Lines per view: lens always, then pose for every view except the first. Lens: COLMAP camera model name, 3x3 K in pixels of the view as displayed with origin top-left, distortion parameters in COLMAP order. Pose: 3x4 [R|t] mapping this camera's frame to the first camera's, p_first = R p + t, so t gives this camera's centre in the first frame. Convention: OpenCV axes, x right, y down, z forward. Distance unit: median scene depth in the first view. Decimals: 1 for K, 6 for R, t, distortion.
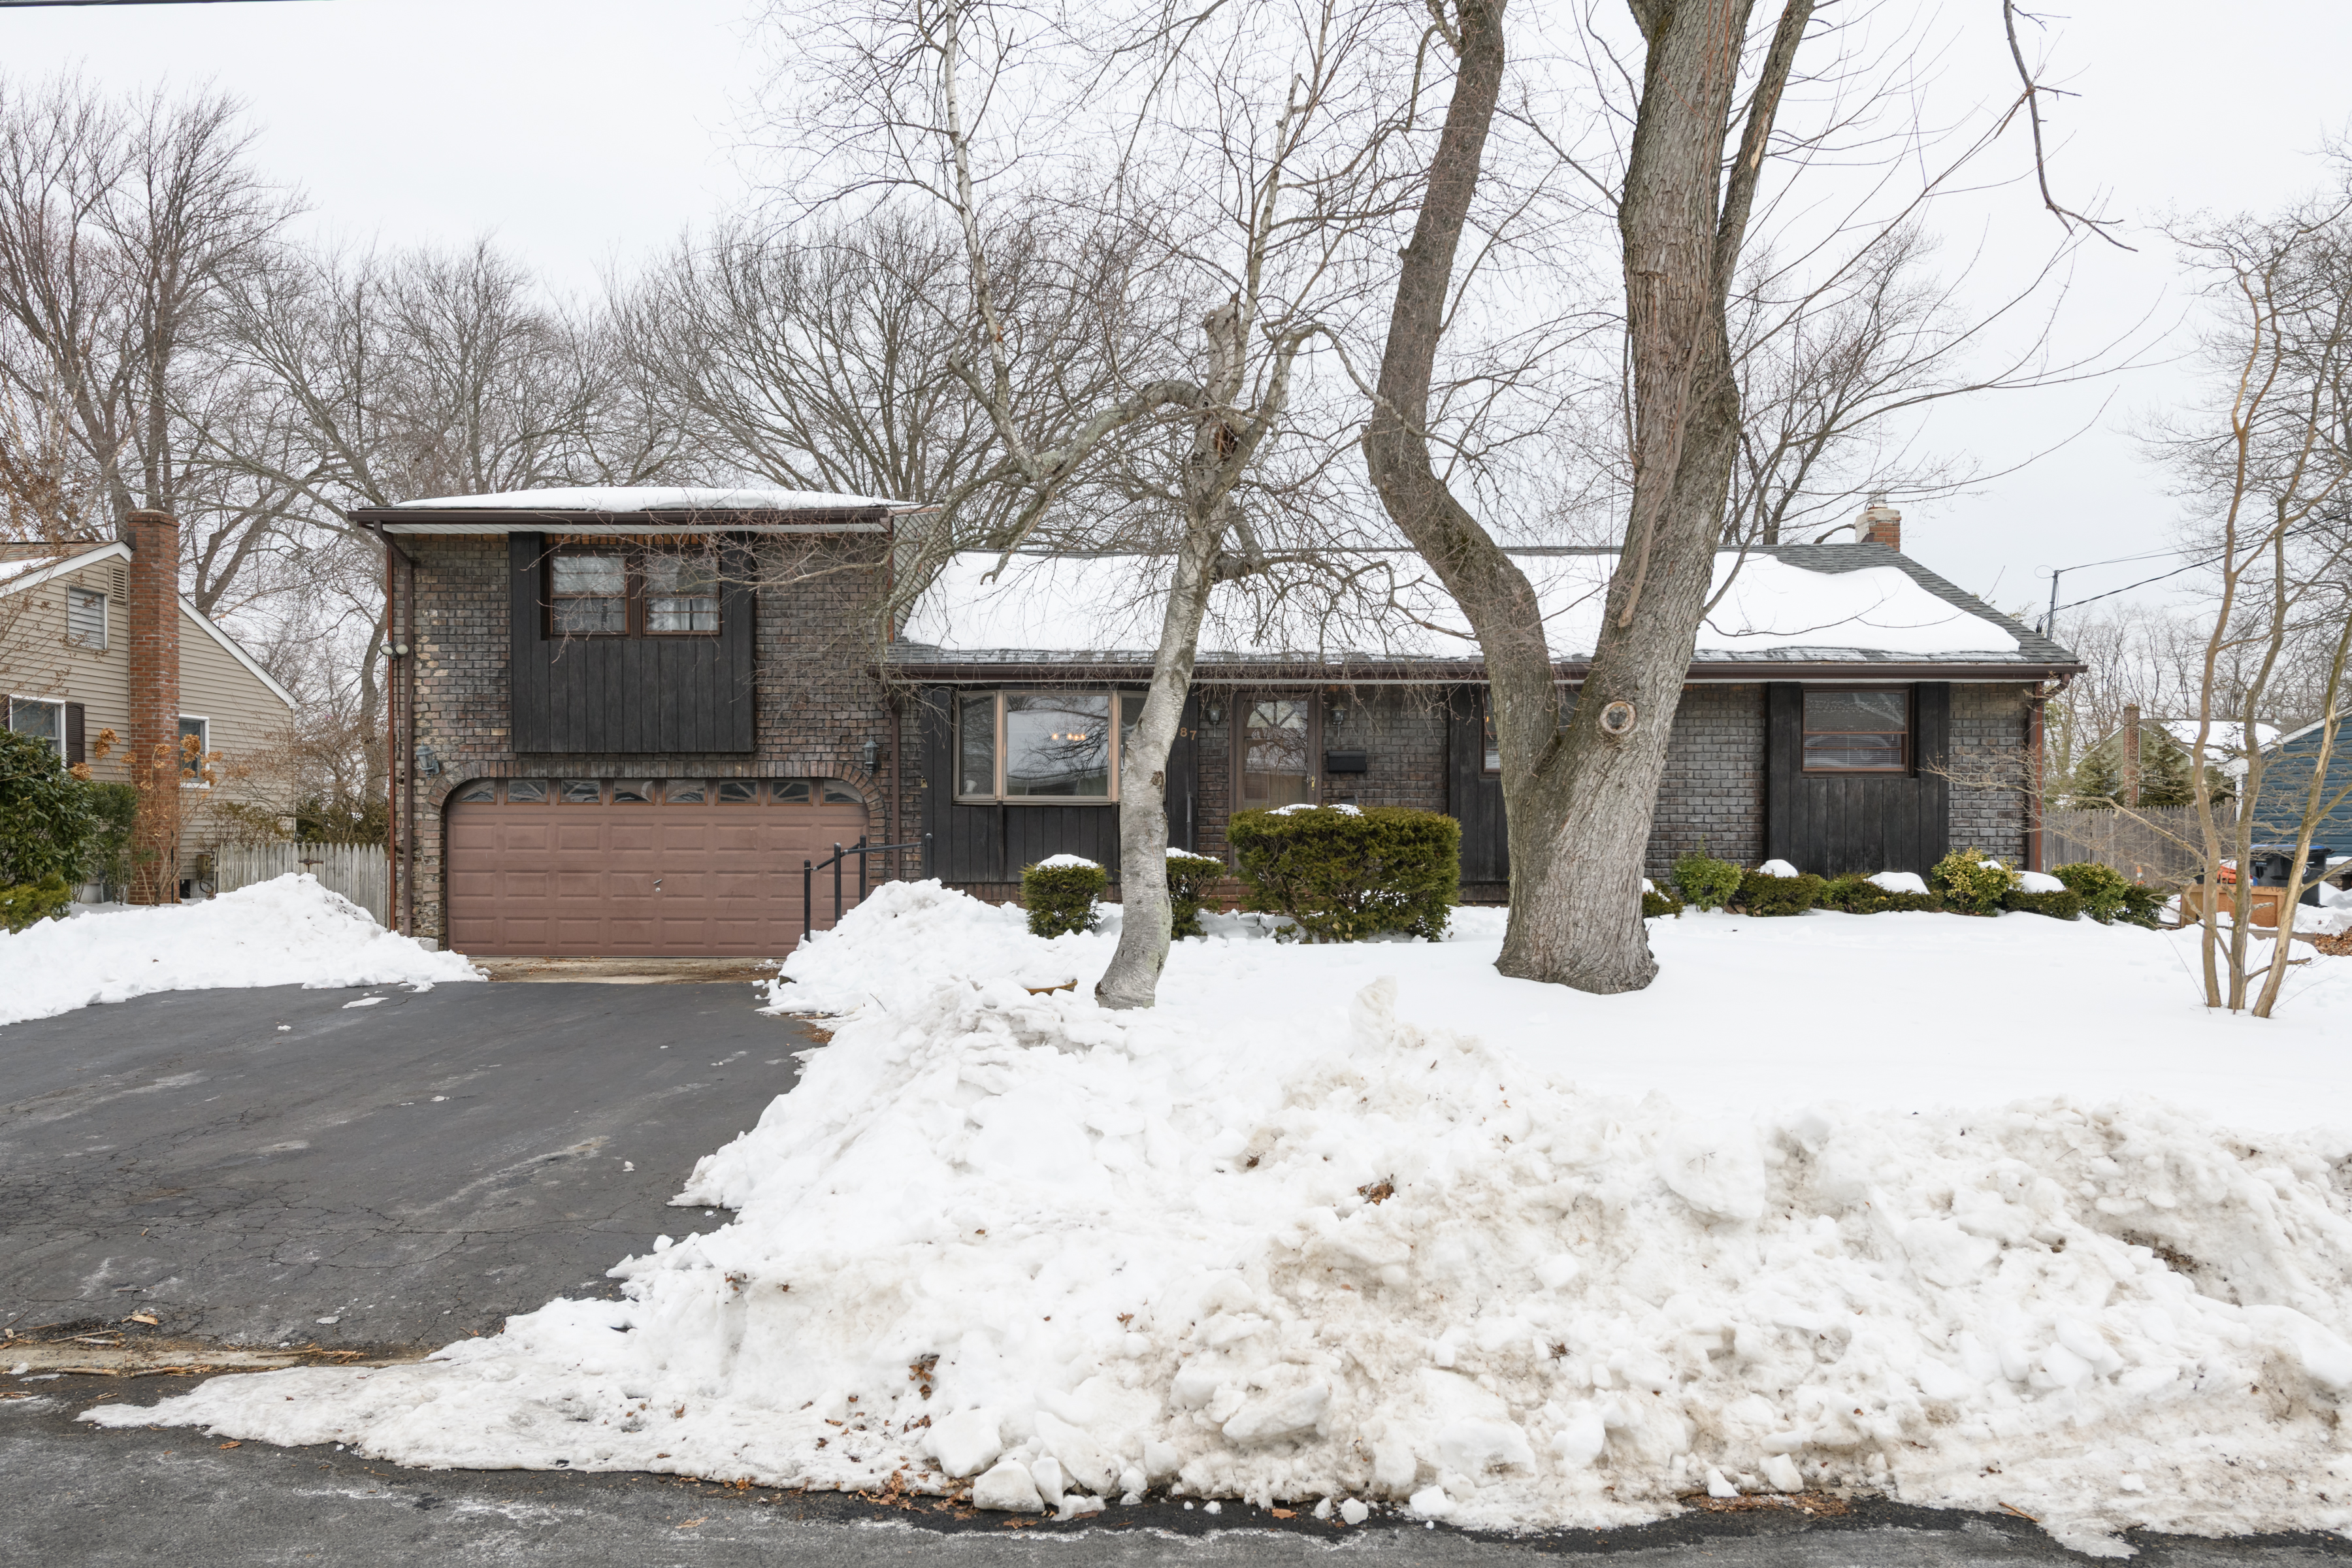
lens RADIAL K [[1590.7, 0, 1176.0], [0, 1590.7, 784.0], [0, 0, 1]] dist [0.004843, 0.002286]
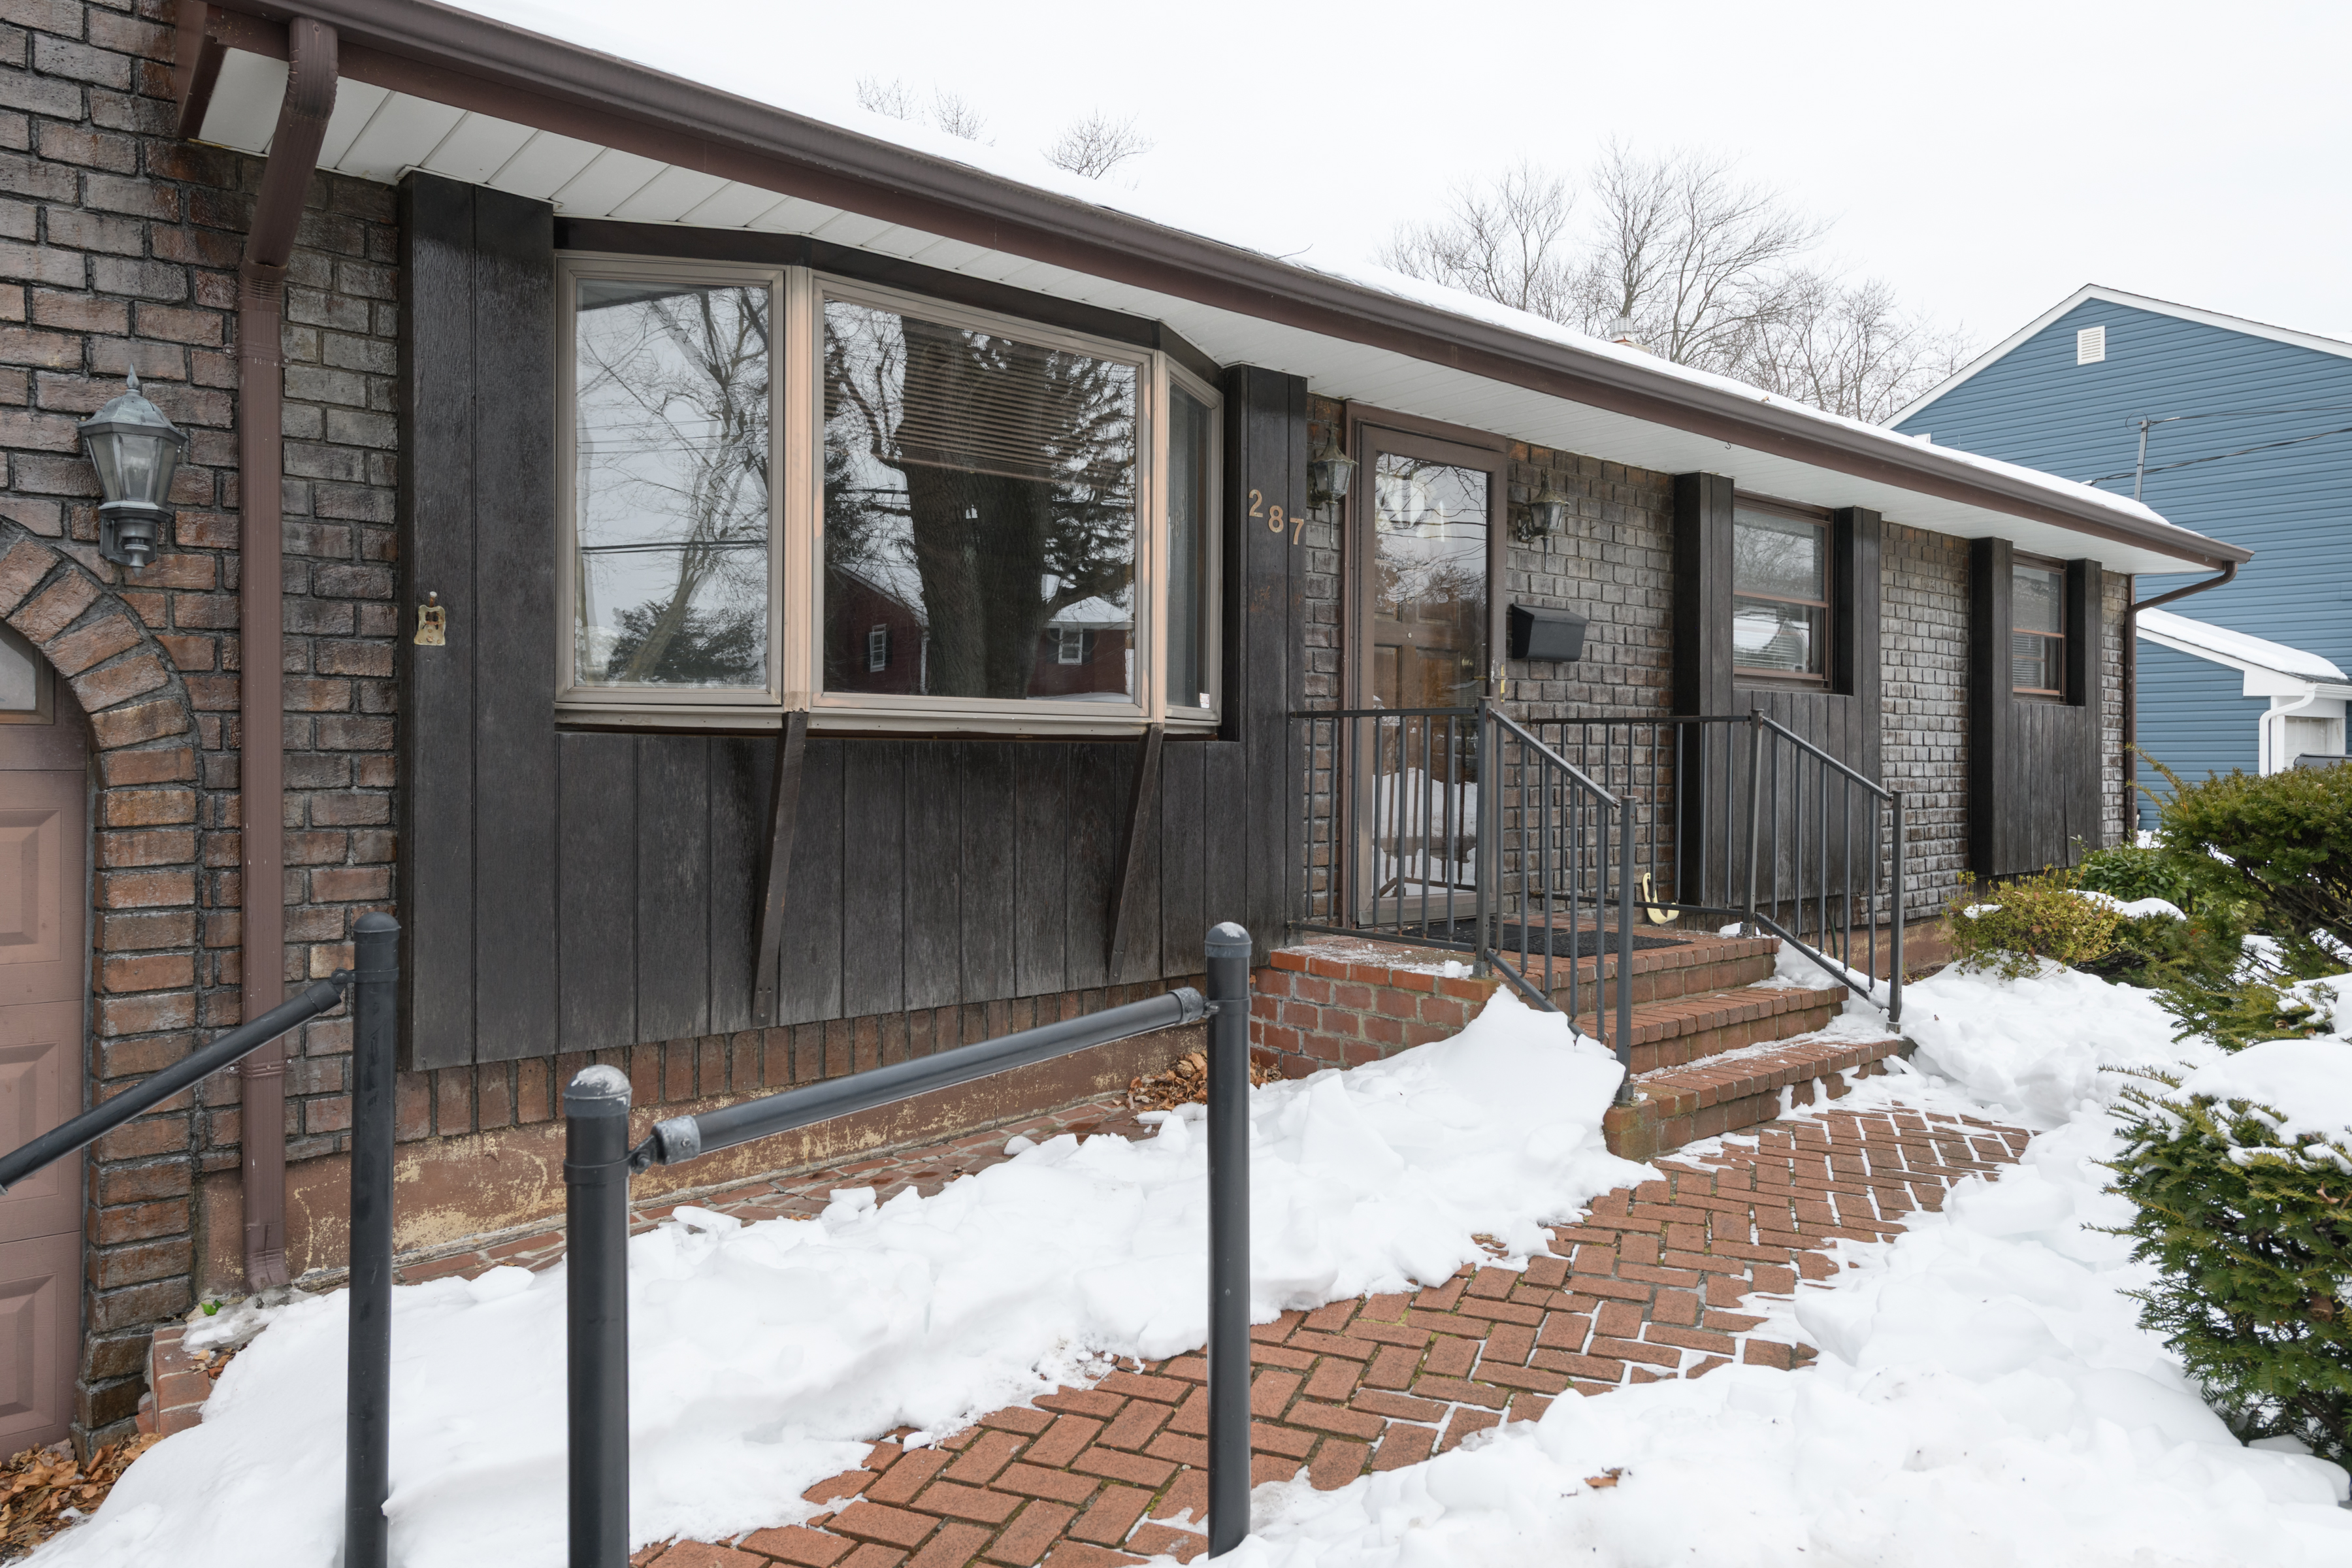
lens RADIAL K [[1493.2, 0, 1181.5], [0, 1493.2, 748.7], [0, 0, 1]] dist [0.004737, 0.000897]
pose [[0.757236, 0.004670, 0.653125, -0.212722], [-0.023017, 0.999544, 0.019538, 0.009898], [-0.652736, -0.029828, 0.756998, 0.763939]]
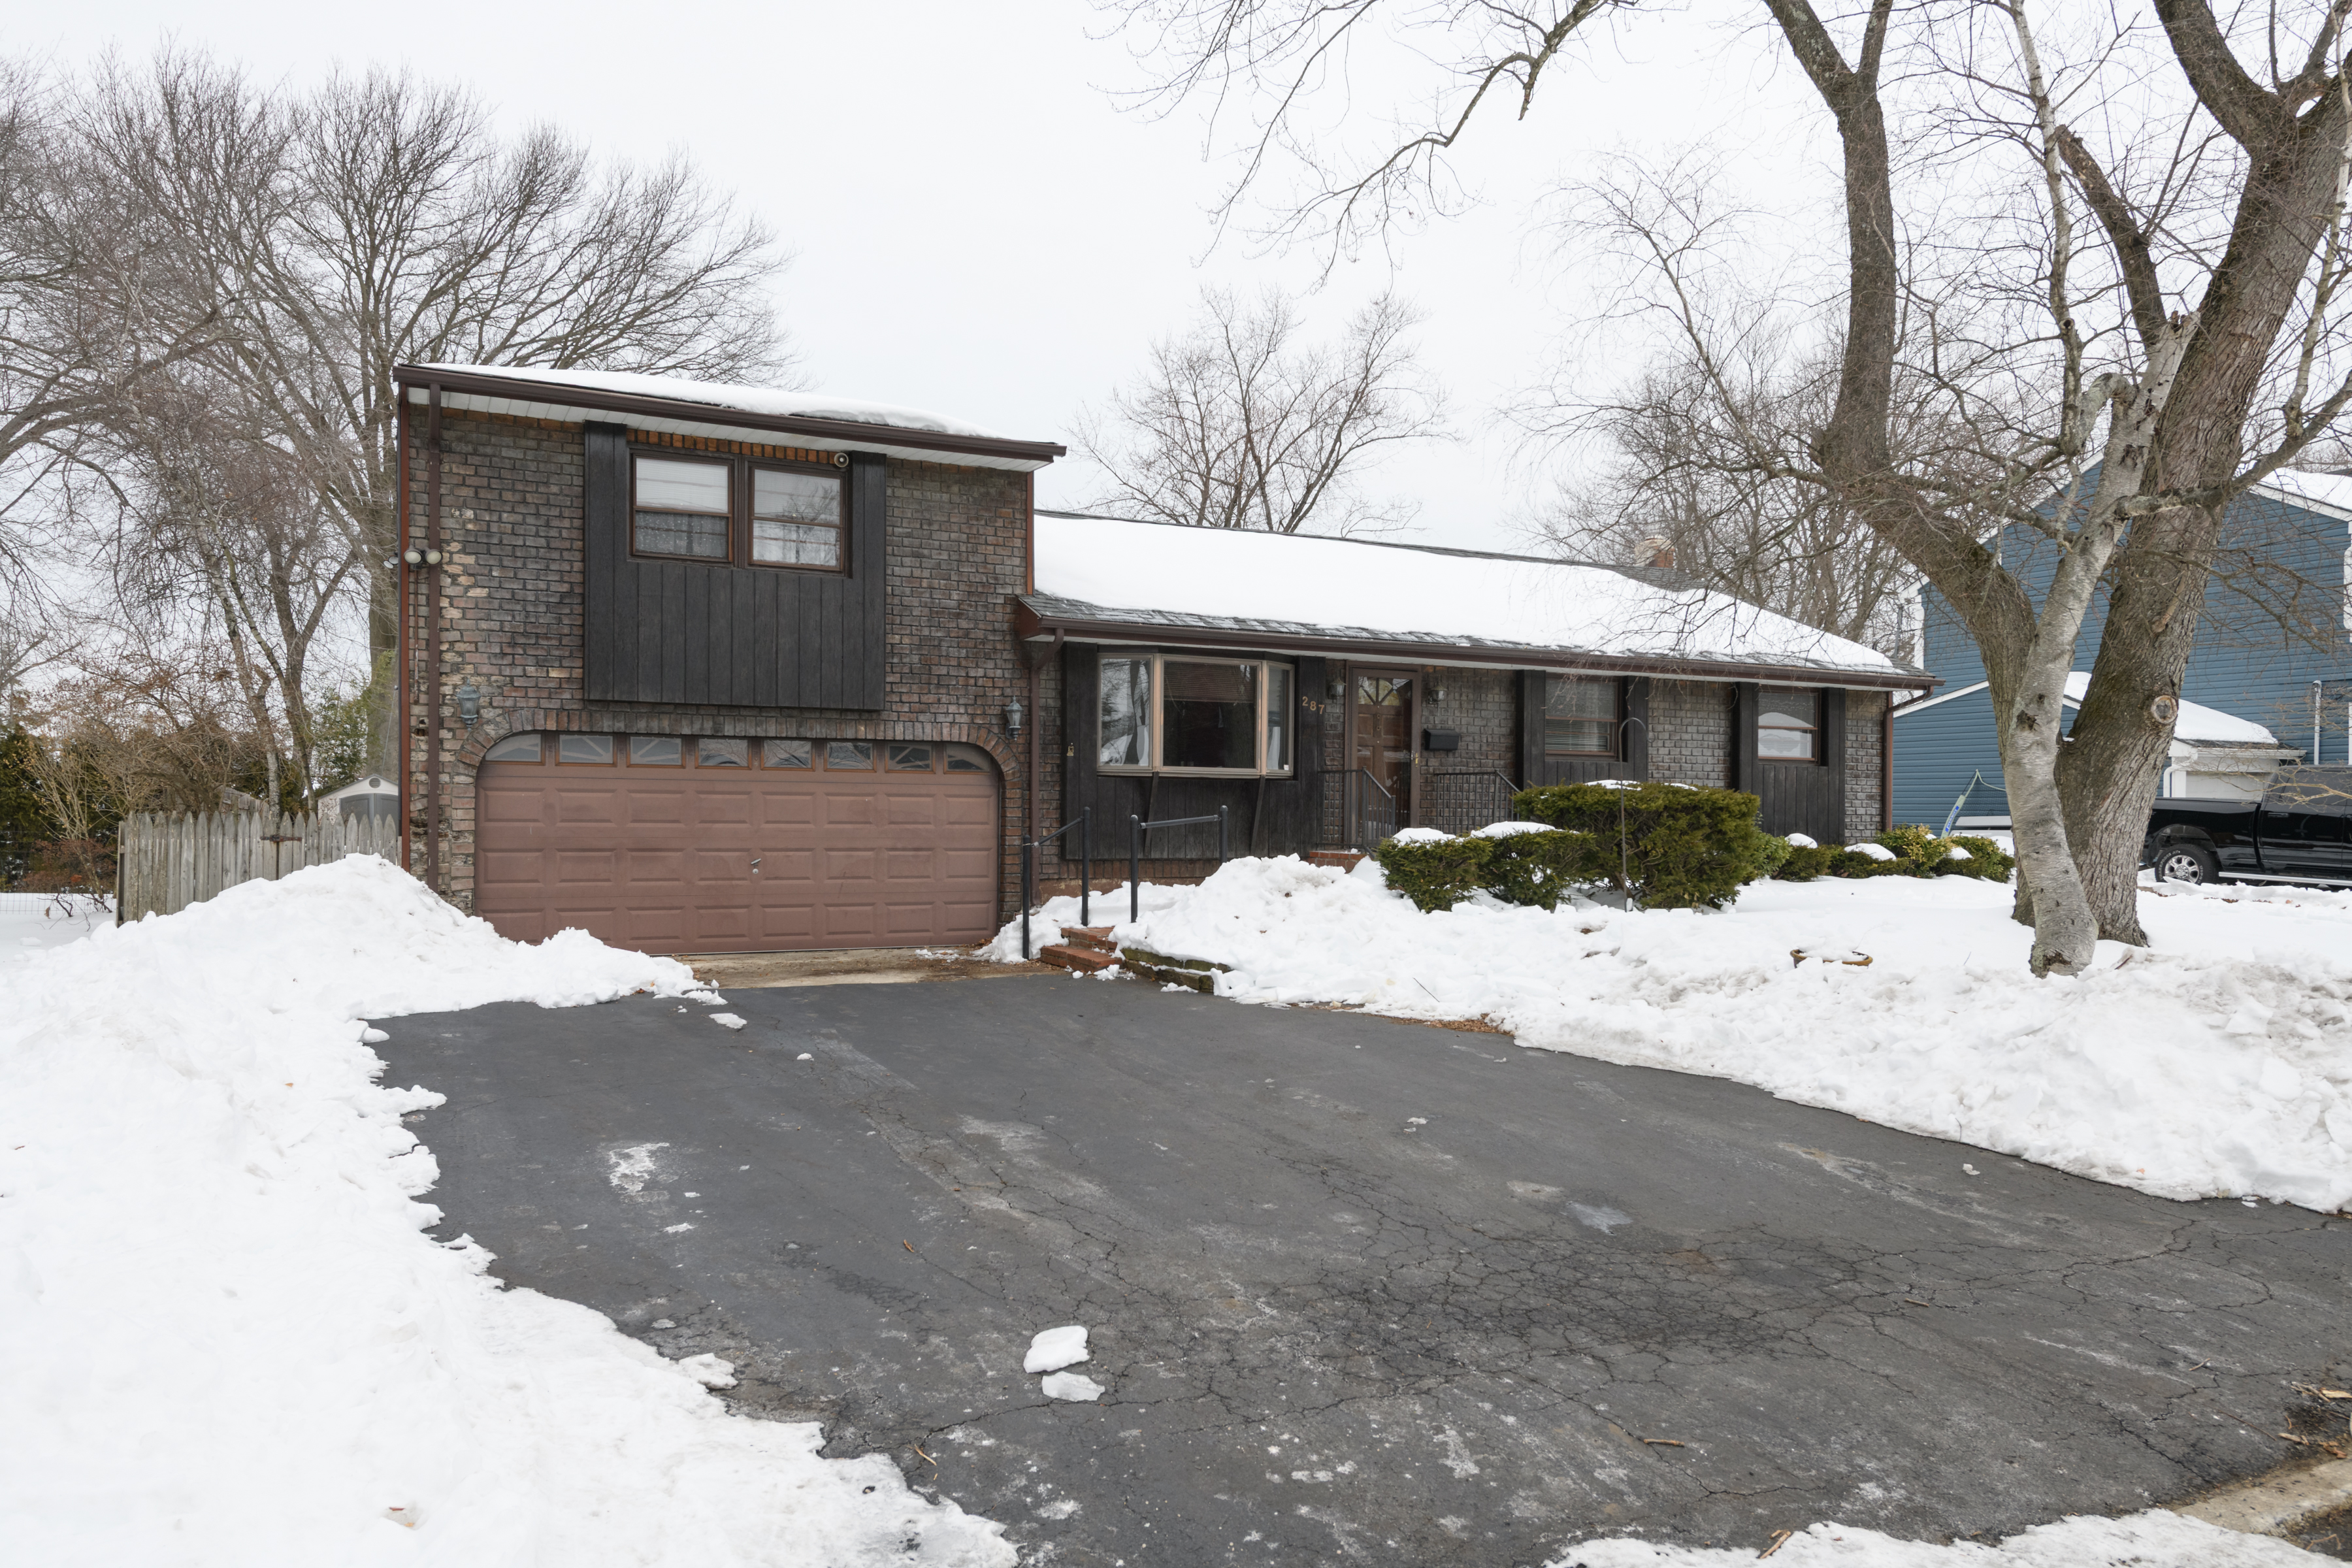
lens RADIAL K [[1521.1, 0, 1176.0], [0, 1521.1, 784.0], [0, 0, 1]] dist [0.002028, 0.000998]
pose [[0.888536, 0.014091, 0.458591, -0.499466], [-0.019794, 0.999775, 0.007632, 0.010426], [-0.458380, -0.015858, 0.888615, 0.192162]]
